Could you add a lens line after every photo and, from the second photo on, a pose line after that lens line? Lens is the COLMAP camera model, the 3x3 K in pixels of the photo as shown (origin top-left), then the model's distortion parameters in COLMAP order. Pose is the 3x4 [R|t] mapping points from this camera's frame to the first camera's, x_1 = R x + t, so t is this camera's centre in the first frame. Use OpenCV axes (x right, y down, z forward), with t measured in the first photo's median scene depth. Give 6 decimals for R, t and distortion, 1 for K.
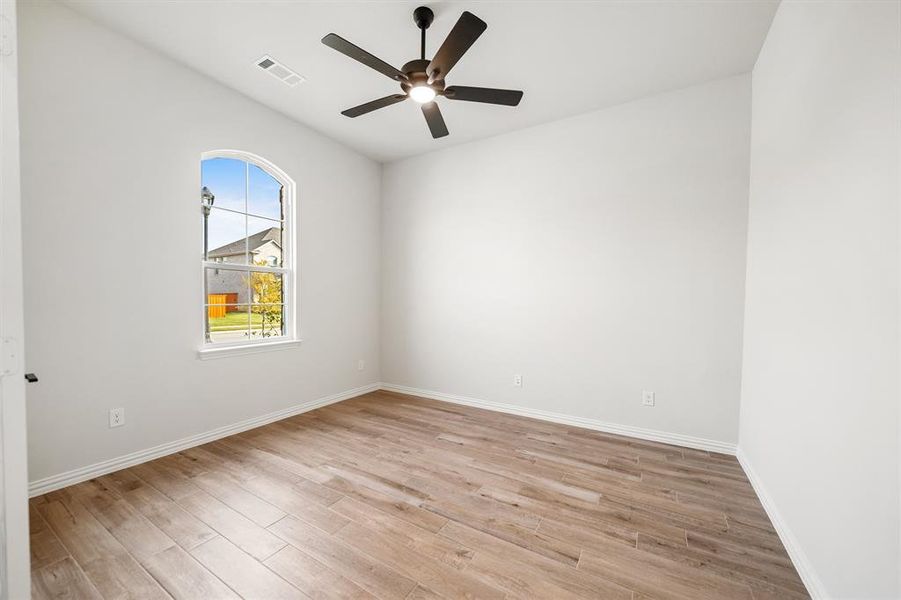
lens RADIAL K [[320.7, 0, 450.8], [0, 320.7, 305.6], [0, 0, 1]] dist [-0.002347, -0.000066]
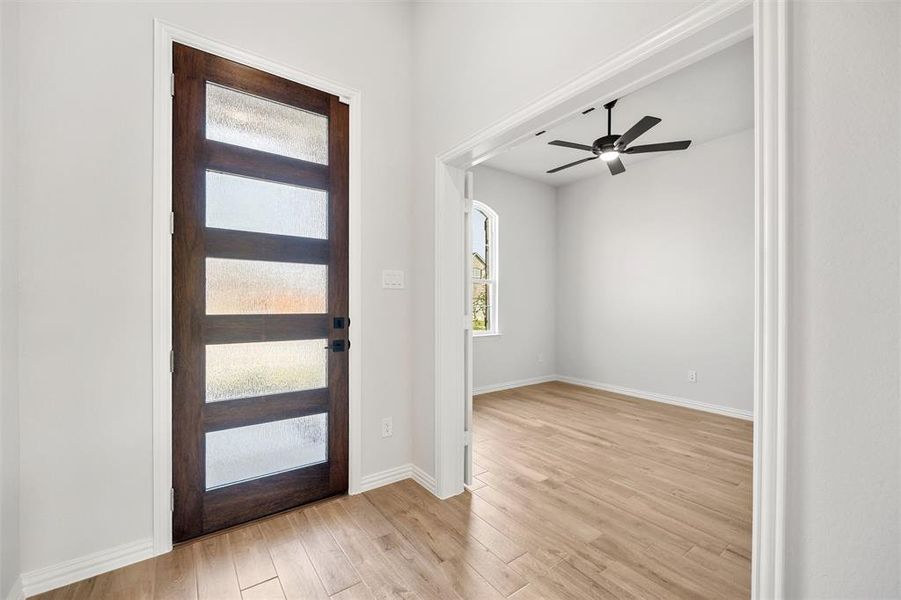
lens RADIAL K [[391.7, 0, 450.5], [0, 391.7, 300.0], [0, 0, 1]] dist [0.001421, 0.000263]
pose [[0.936098, -0.002233, -0.351732, -0.110080], [-0.009211, 0.999481, -0.030861, 0.023546], [0.351618, 0.032129, 0.935592, -0.670841]]
